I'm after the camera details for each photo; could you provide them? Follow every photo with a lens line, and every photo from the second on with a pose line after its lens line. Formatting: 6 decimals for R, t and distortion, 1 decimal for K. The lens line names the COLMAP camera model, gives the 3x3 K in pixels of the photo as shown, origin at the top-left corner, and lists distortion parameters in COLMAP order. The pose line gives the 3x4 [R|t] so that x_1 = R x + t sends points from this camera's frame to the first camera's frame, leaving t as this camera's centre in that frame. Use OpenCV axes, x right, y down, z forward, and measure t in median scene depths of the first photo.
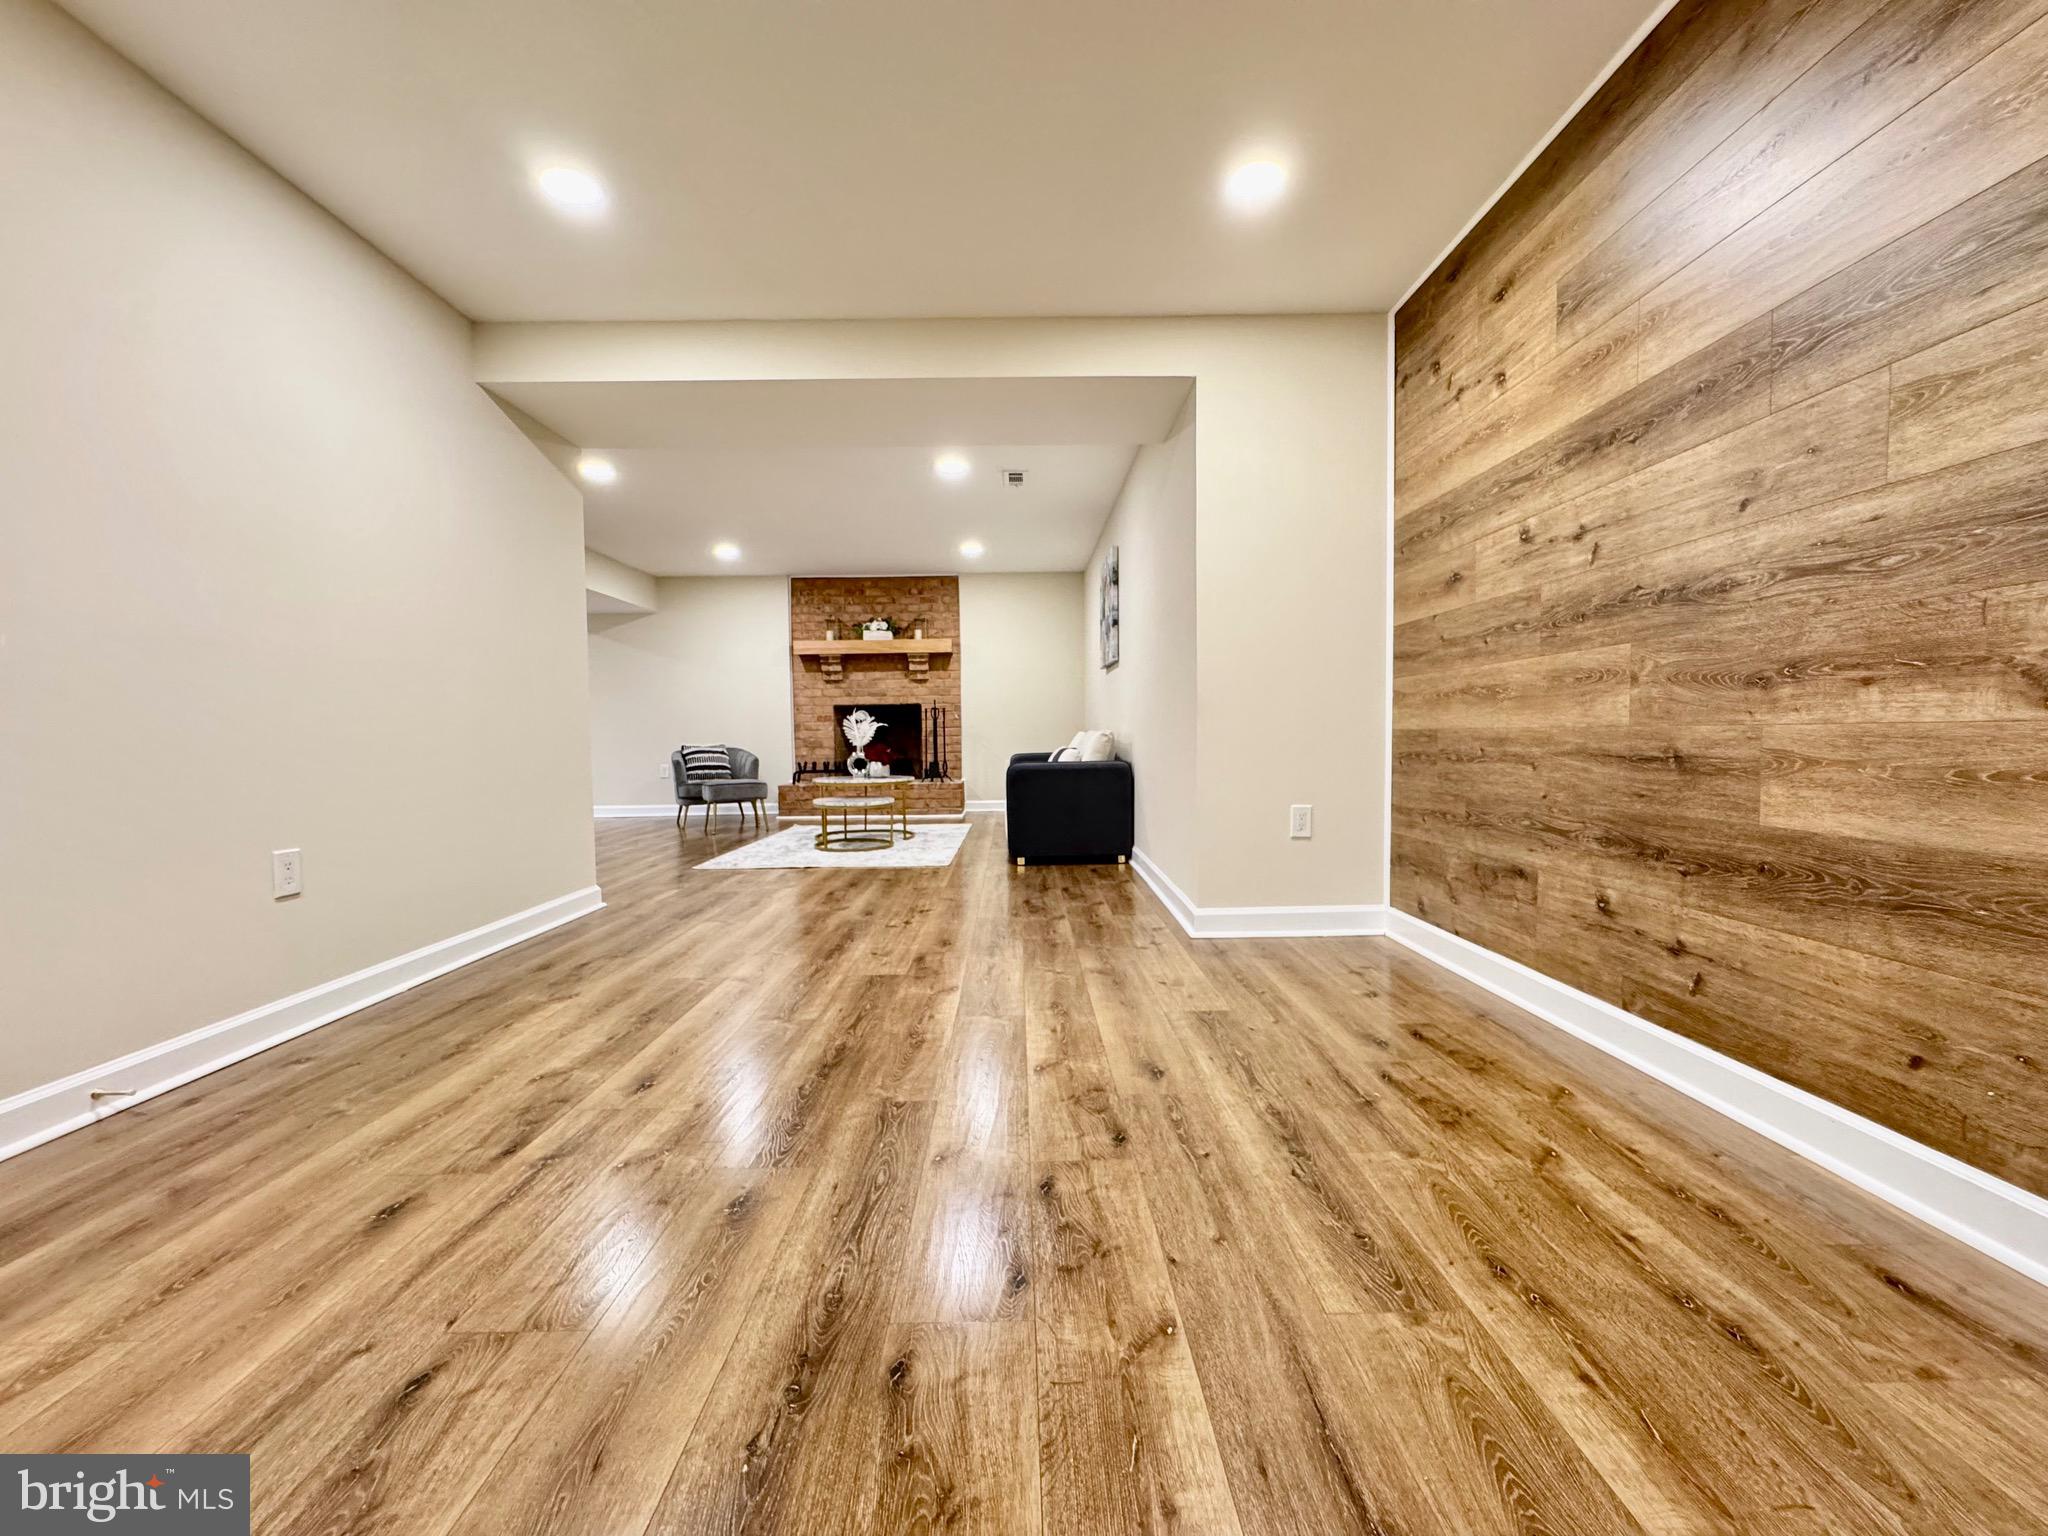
lens RADIAL K [[817.0, 0, 1026.5], [0, 817.0, 770.7], [0, 0, 1]] dist [-0.002962, 0.000734]
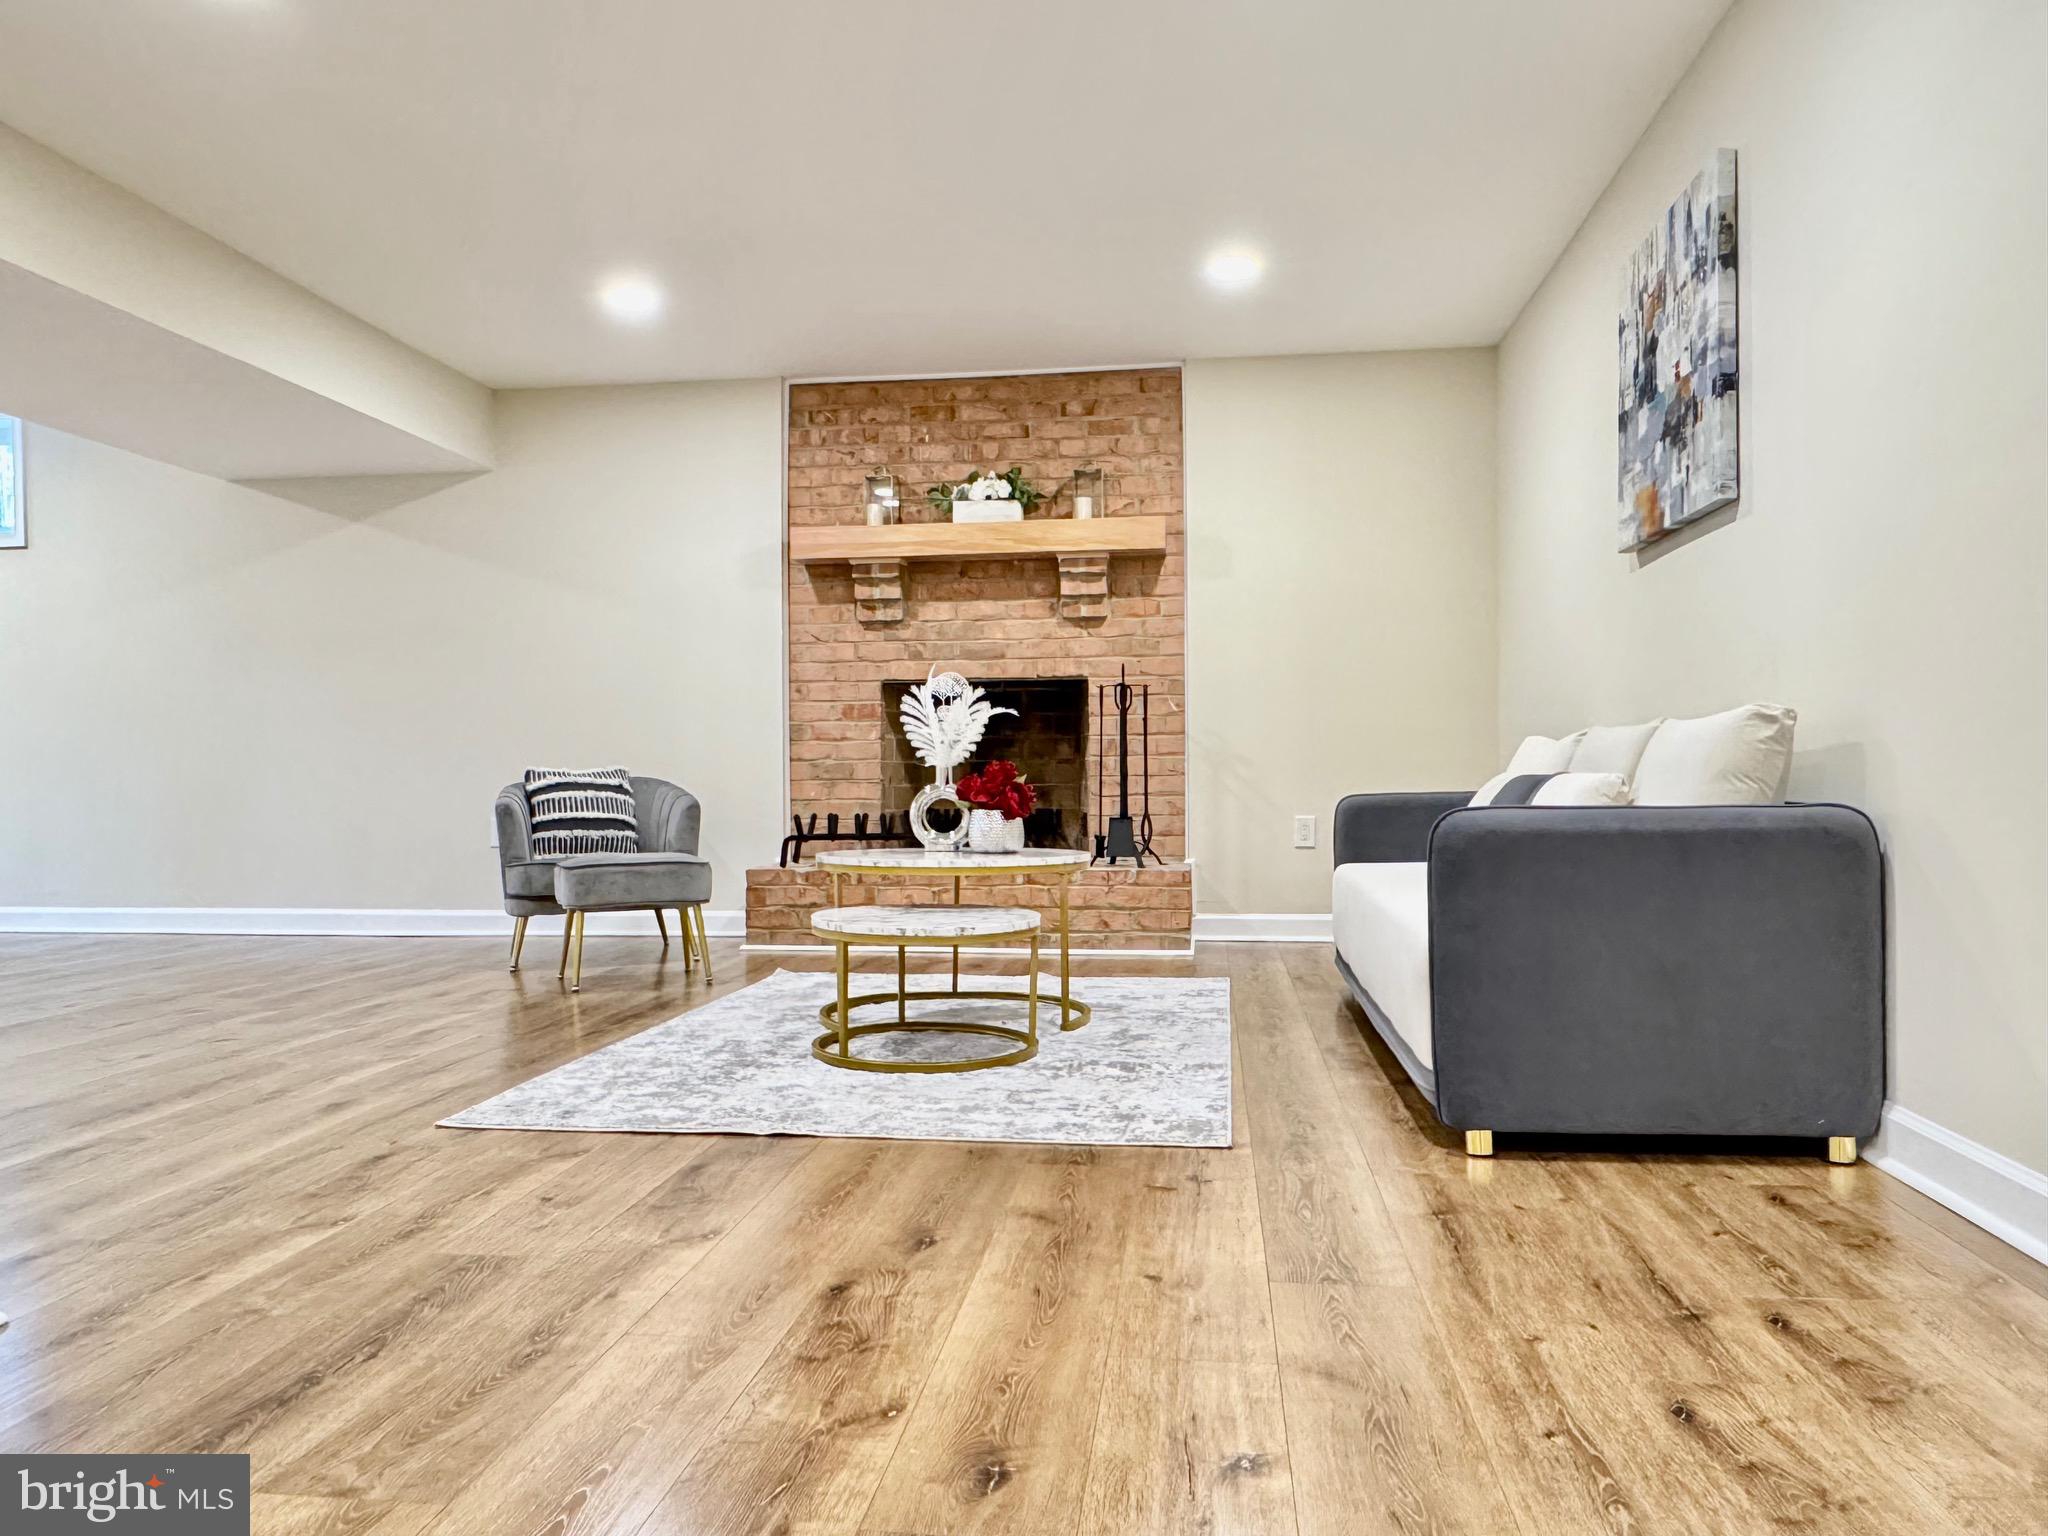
lens RADIAL K [[1441.3, 0, 1023.8], [0, 1441.3, 772.5], [0, 0, 1]] dist [-0.005523, -0.000894]
pose [[0.990323, 0.005562, -0.138673, -0.061594], [-0.012575, 0.998683, -0.049745, 0.003504], [0.138213, 0.051008, 0.989088, 0.284936]]
